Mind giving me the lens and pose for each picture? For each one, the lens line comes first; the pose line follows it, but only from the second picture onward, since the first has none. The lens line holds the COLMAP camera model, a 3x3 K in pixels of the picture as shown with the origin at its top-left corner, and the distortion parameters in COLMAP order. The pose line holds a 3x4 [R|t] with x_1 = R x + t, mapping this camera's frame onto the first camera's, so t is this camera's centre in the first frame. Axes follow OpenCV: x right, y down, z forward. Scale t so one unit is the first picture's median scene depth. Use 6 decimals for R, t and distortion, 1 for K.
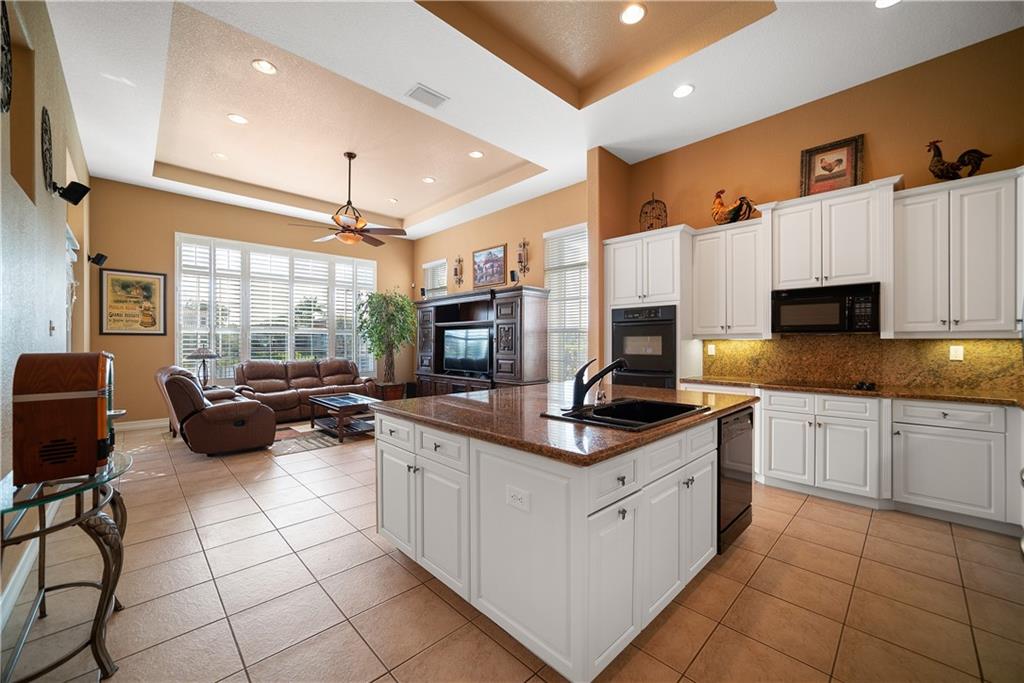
lens RADIAL K [[399.7, 0, 512.8], [0, 399.7, 340.9], [0, 0, 1]] dist [-0.023721, 0.007426]
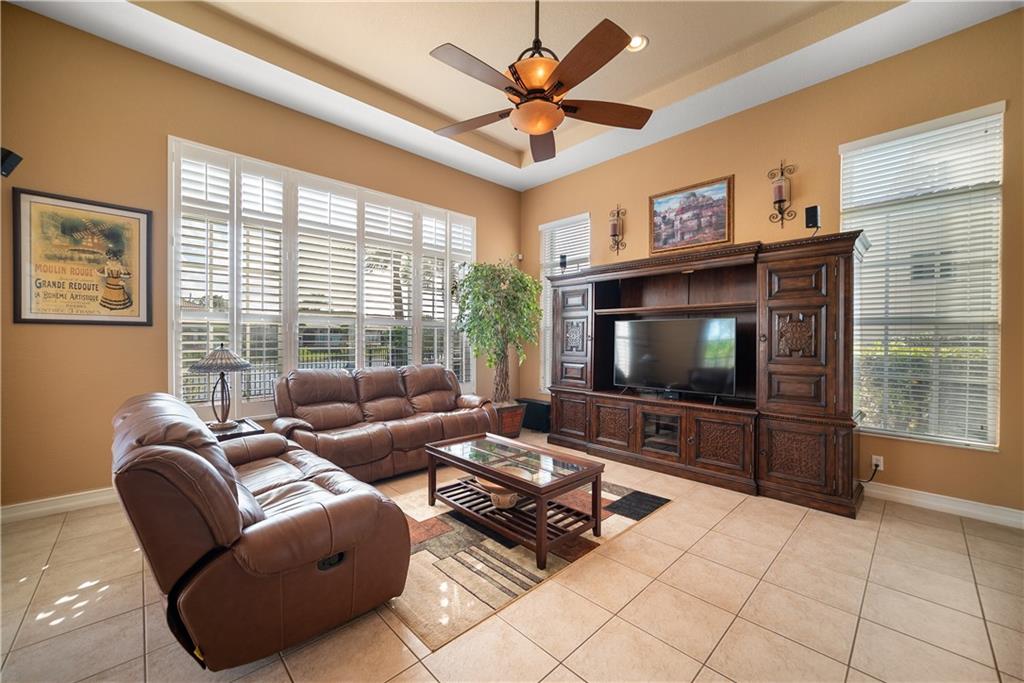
lens RADIAL K [[399.7, 0, 512.9], [0, 399.7, 340.8], [0, 0, 1]] dist [-0.023721, 0.007426]
pose [[0.999968, 0.005890, -0.005384, -0.338323], [-0.005853, 0.999959, 0.006940, -0.000140], [0.005425, -0.006908, 0.999961, 0.410515]]
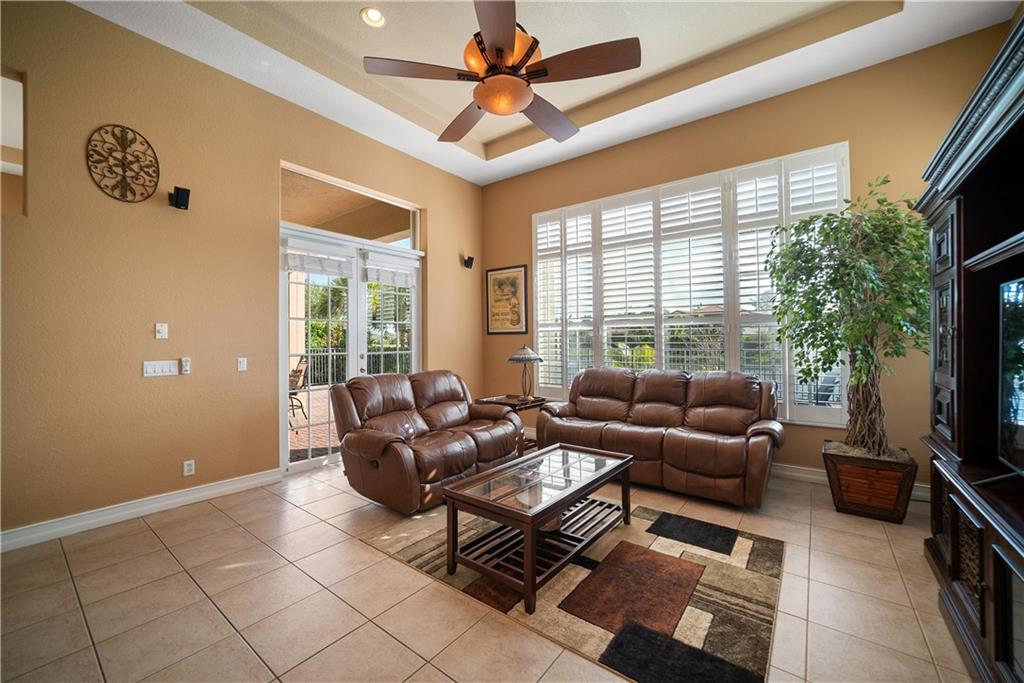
lens RADIAL K [[399.7, 0, 513.3], [0, 399.7, 338.9], [0, 0, 1]] dist [-0.023721, 0.007426]
pose [[0.149699, -0.004689, -0.988720, 0.005422], [0.011226, 0.999932, -0.003042, 0.000419], [0.988668, -0.010644, 0.149742, 0.734617]]
